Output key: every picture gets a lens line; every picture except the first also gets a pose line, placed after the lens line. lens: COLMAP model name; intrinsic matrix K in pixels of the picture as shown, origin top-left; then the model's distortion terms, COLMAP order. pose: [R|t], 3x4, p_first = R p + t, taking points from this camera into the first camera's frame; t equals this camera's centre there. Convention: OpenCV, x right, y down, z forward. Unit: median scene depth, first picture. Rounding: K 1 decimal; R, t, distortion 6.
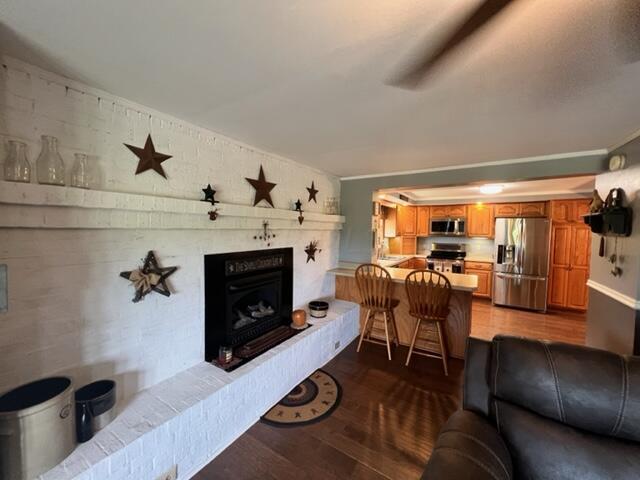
lens RADIAL K [[256.4, 0, 320.0], [0, 256.4, 240.0], [0, 0, 1]] dist [0.001553, 0.000235]
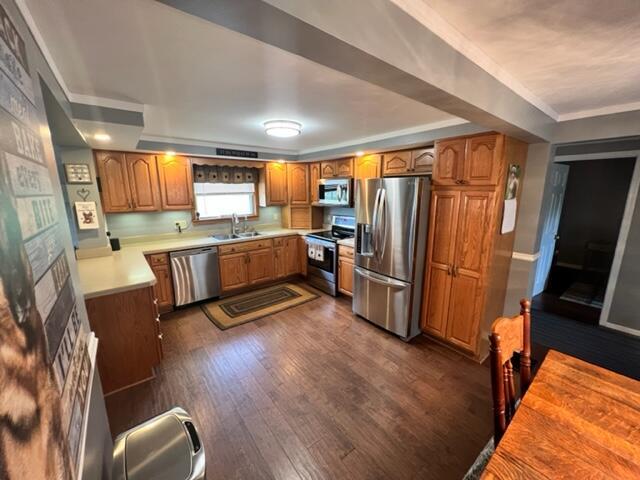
lens RADIAL K [[256.4, 0, 320.0], [0, 256.4, 240.0], [0, 0, 1]] dist [0.001553, 0.000235]
pose [[0.951964, 0.048017, -0.302421, 0.863708], [-0.002702, 0.988907, 0.148510, -0.034256], [0.306197, -0.140559, 0.941534, 0.422256]]
